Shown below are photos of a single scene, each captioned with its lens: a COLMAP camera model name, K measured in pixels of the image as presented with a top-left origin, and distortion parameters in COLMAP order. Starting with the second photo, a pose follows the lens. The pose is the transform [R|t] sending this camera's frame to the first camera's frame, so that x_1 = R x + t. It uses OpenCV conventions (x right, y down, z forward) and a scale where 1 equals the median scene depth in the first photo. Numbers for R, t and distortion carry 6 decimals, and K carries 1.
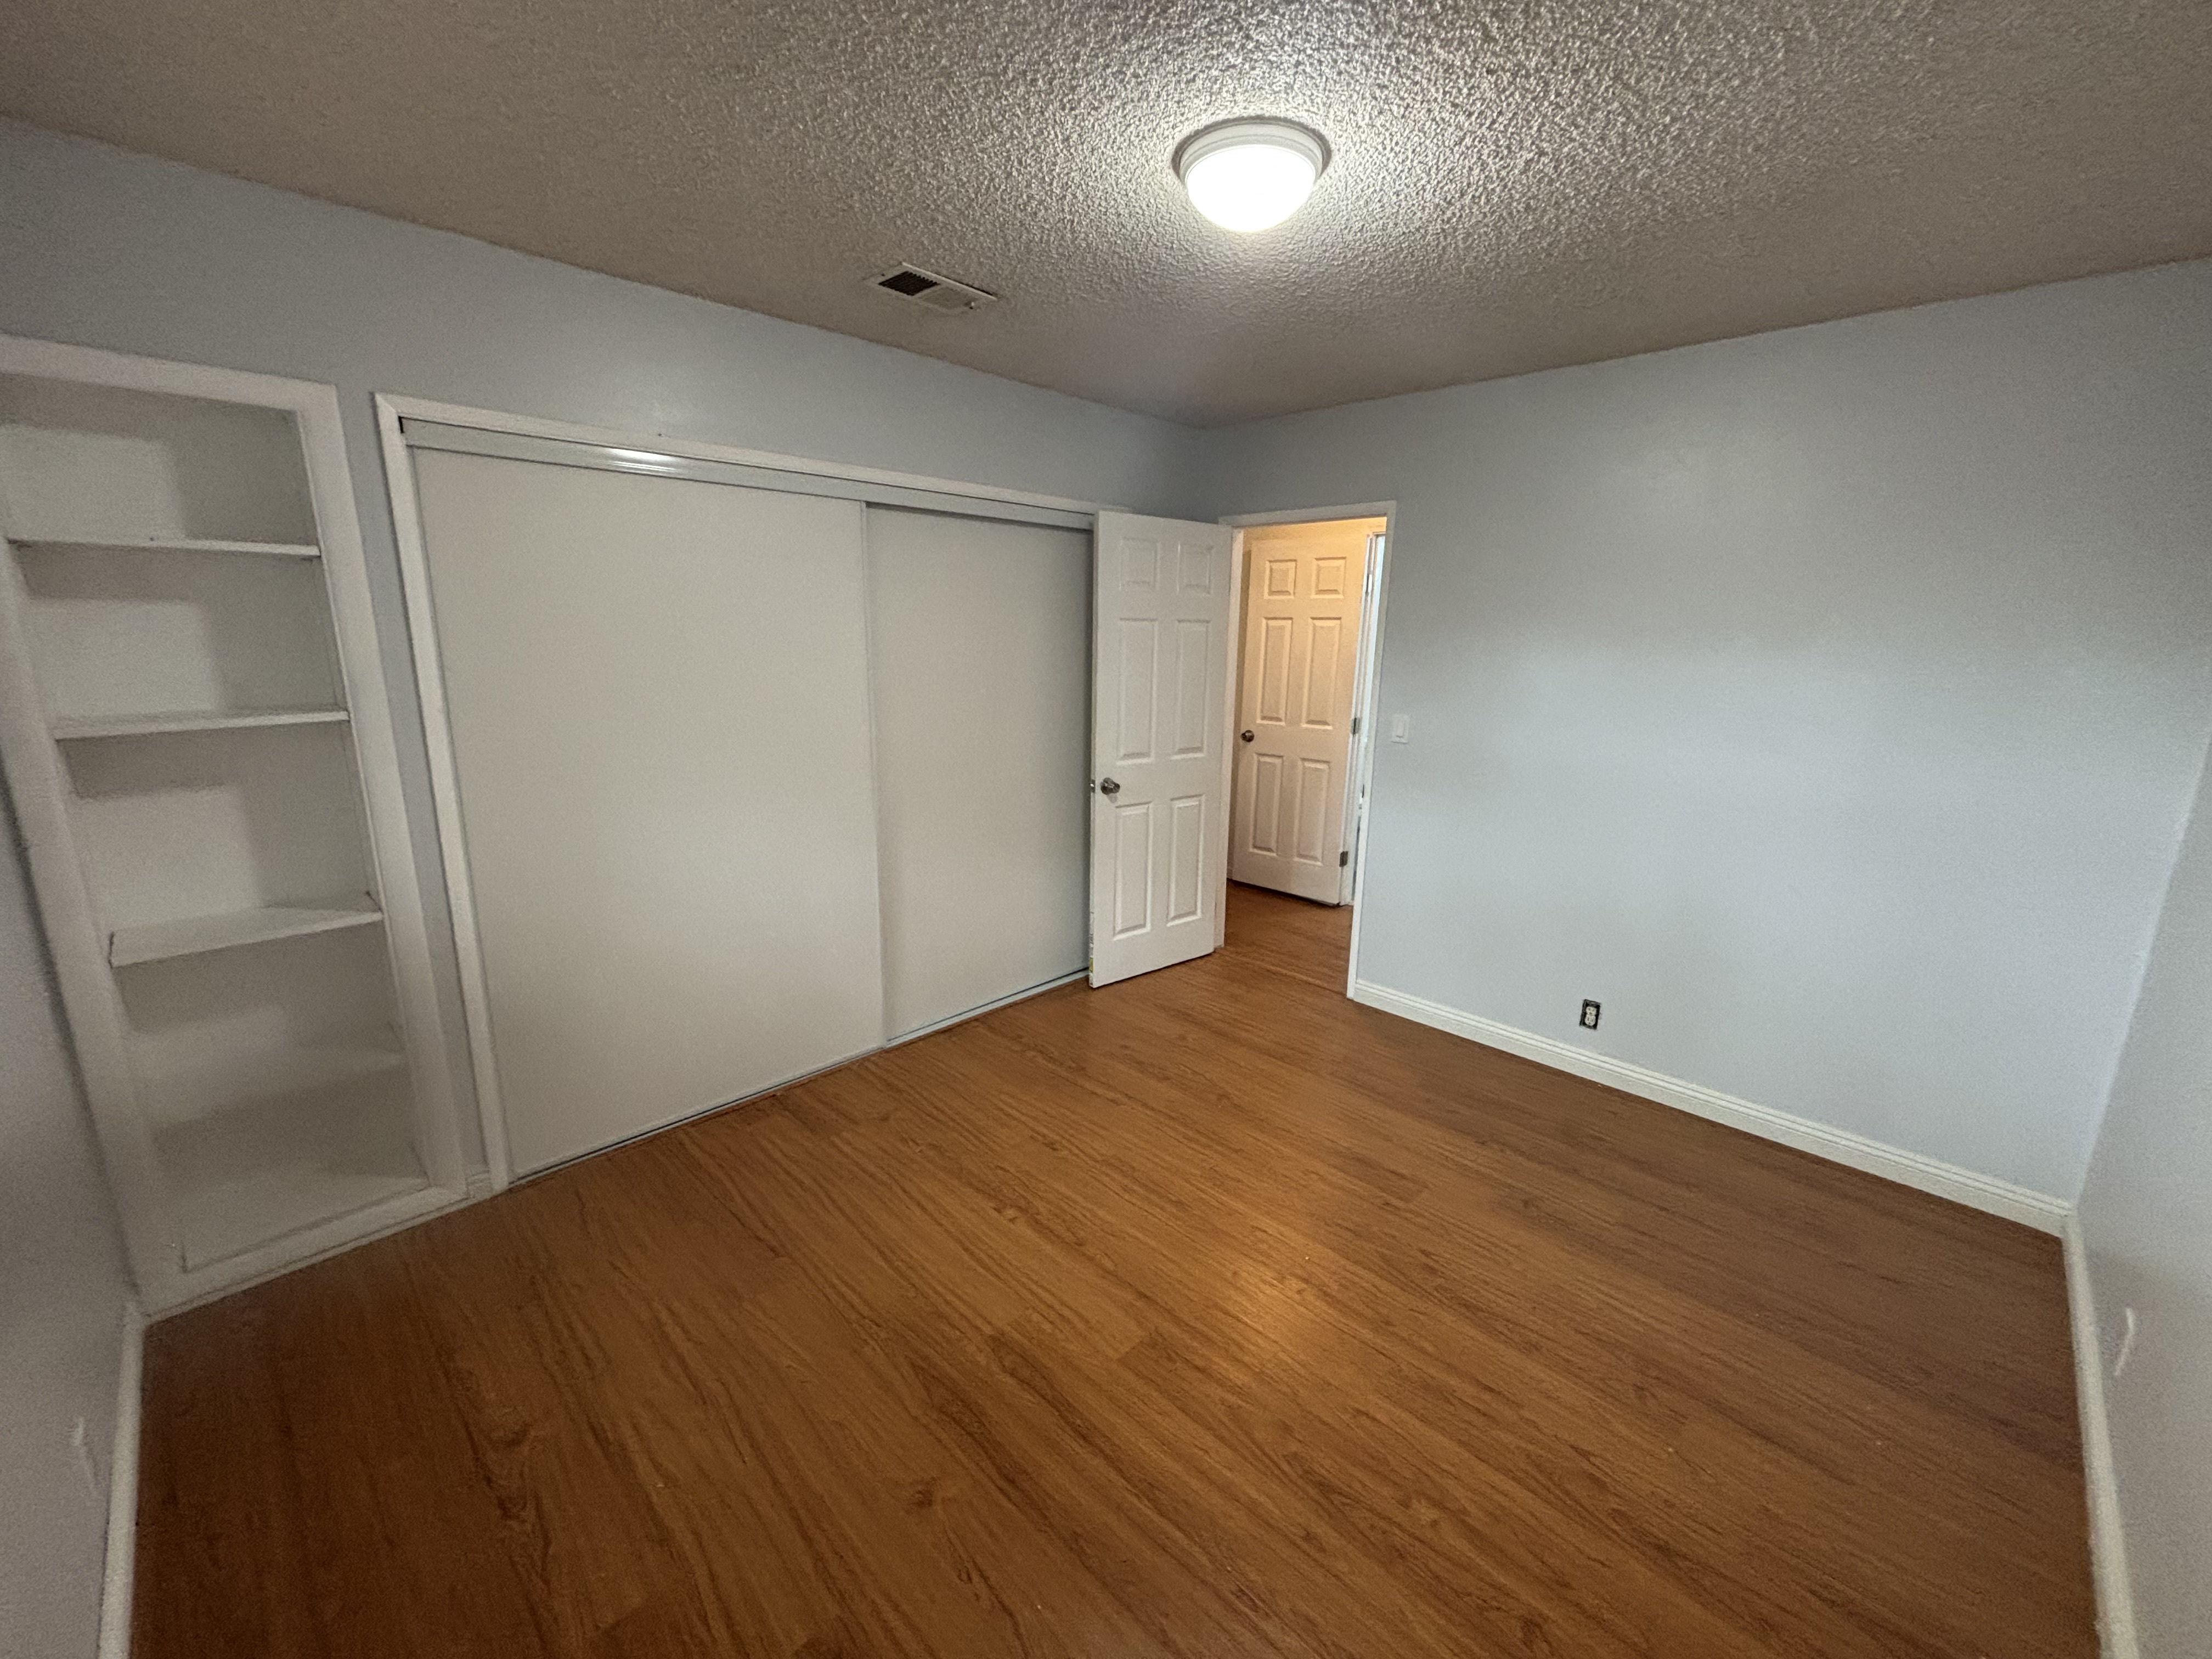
lens RADIAL K [[892.6, 0, 1106.0], [0, 892.6, 829.5], [0, 0, 1]] dist [0.020057, 0.000009]
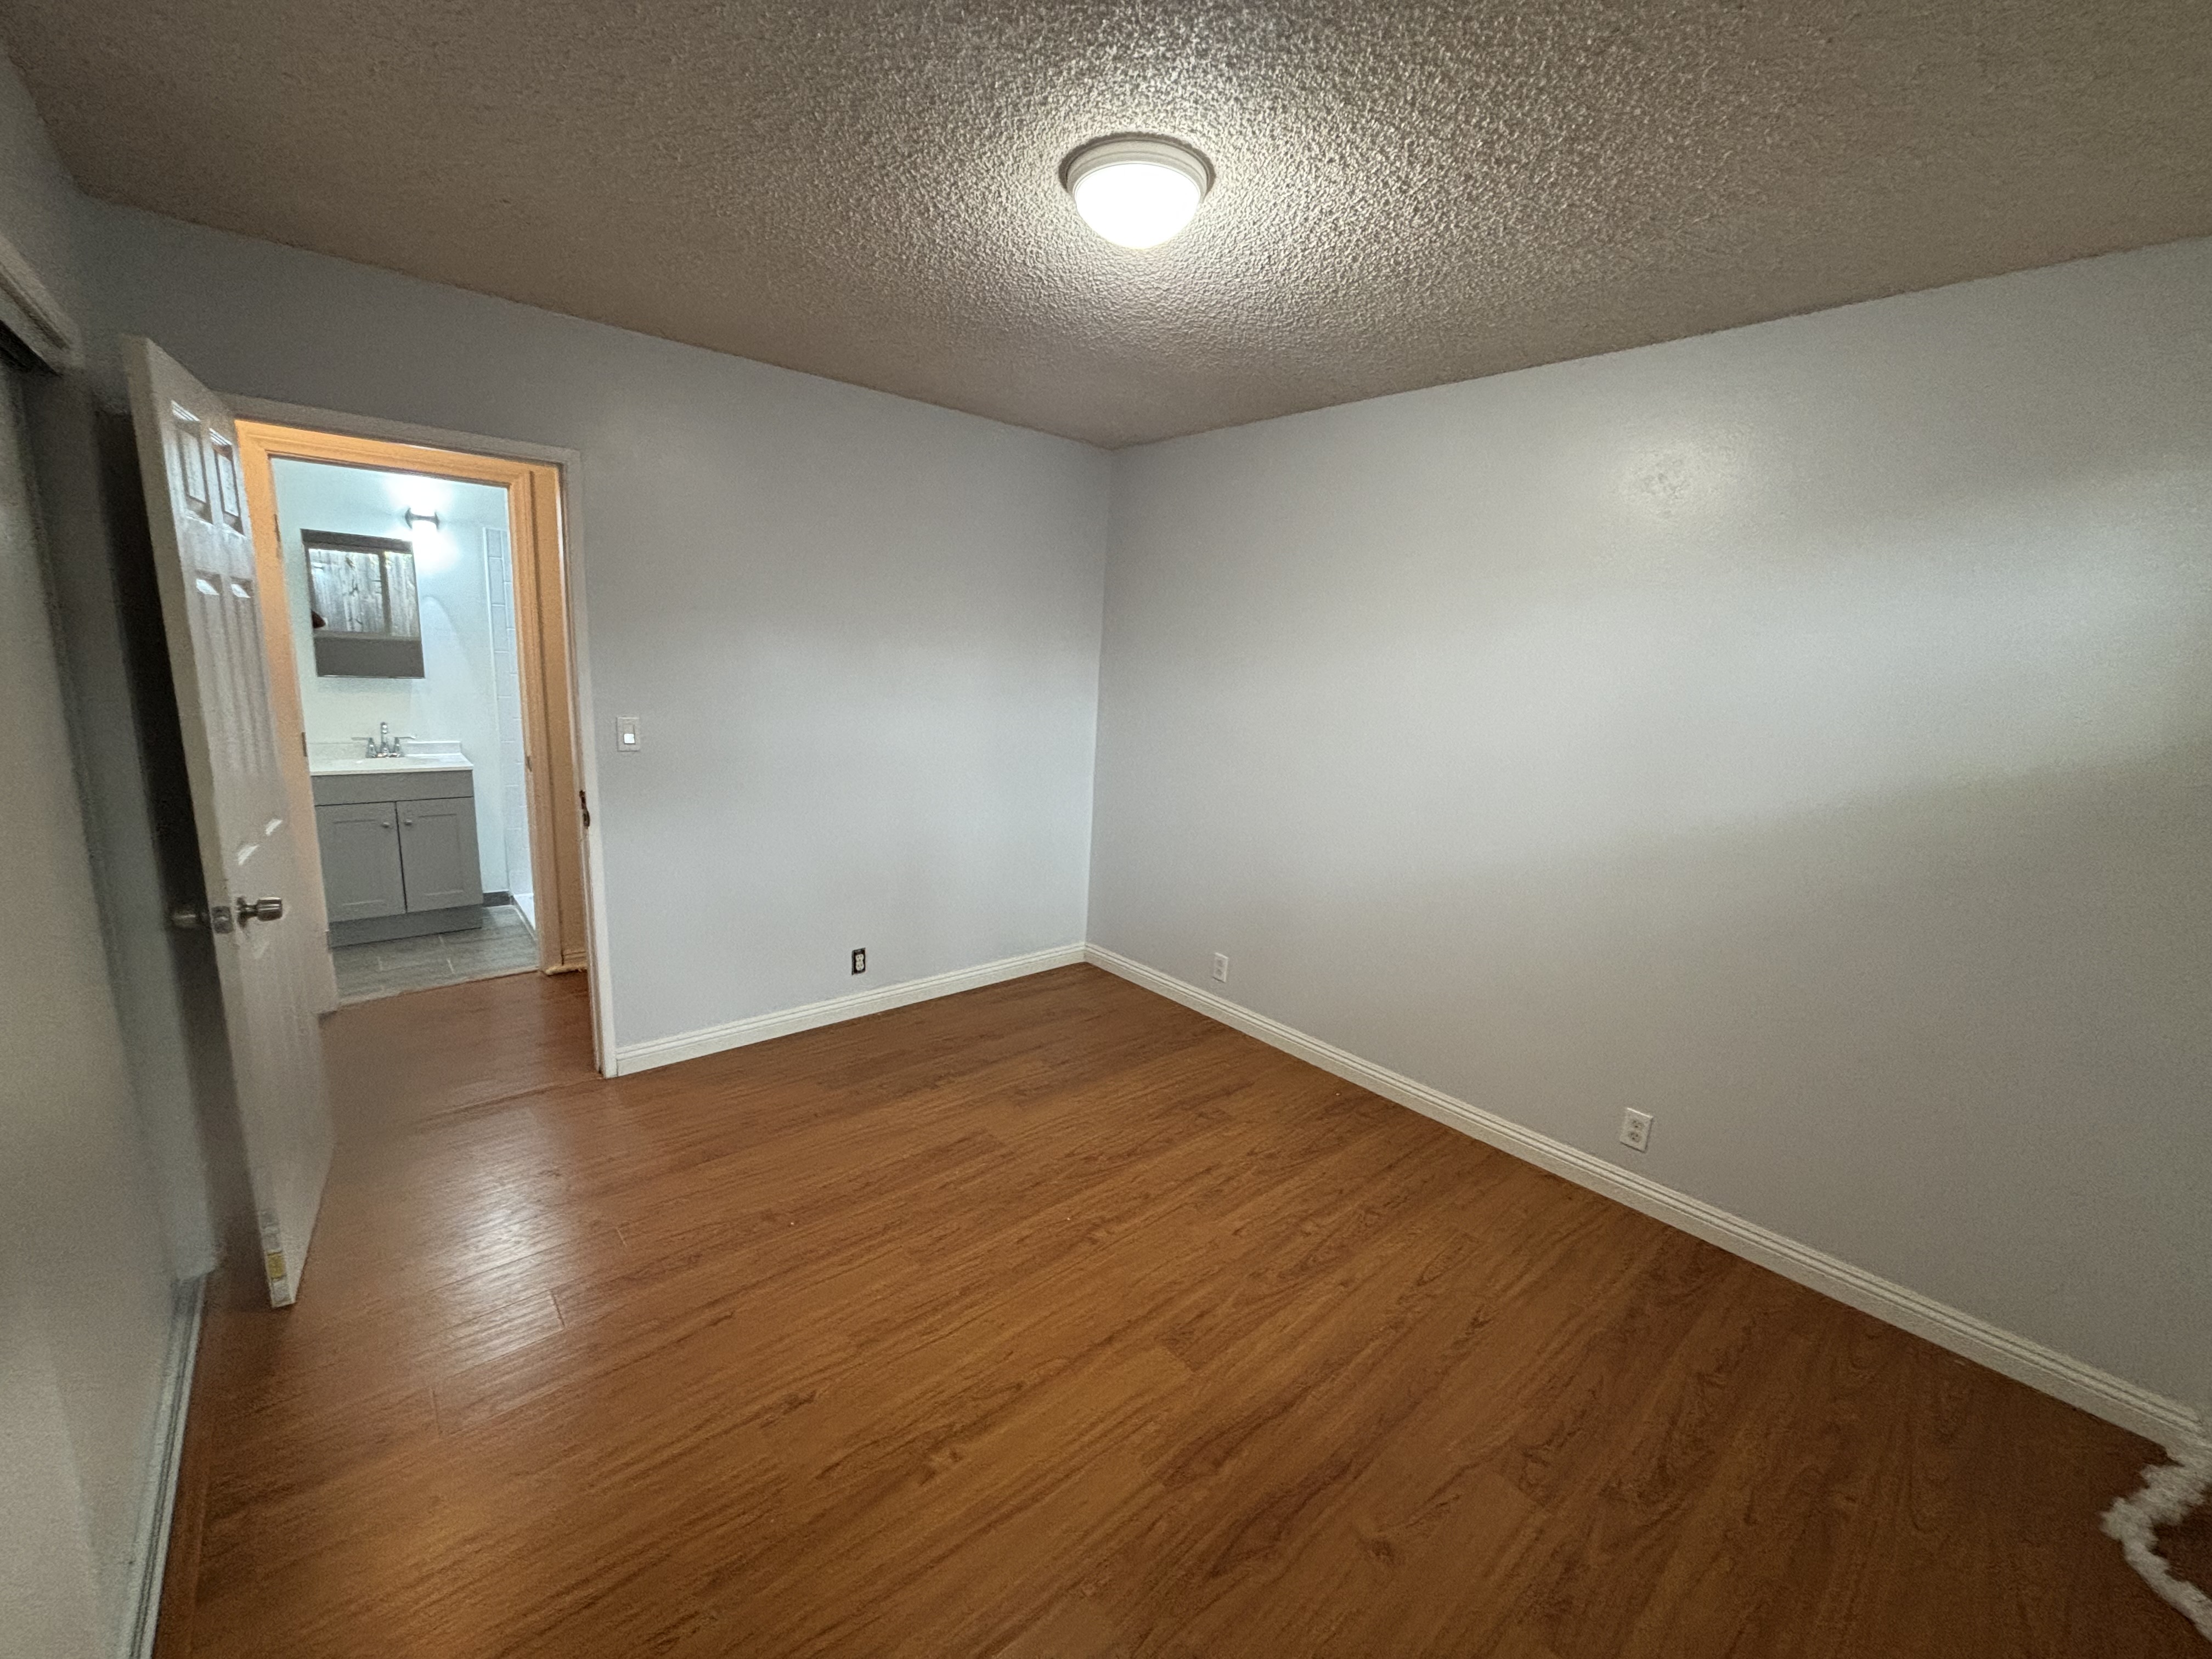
lens RADIAL K [[900.2, 0, 1088.4], [0, 900.2, 825.4], [0, 0, 1]] dist [-0.002517, 0.000323]
pose [[0.095267, -0.210095, 0.973028, -0.662457], [0.180986, 0.964838, 0.190607, -0.163207], [-0.978861, 0.157946, 0.129941, 0.697877]]
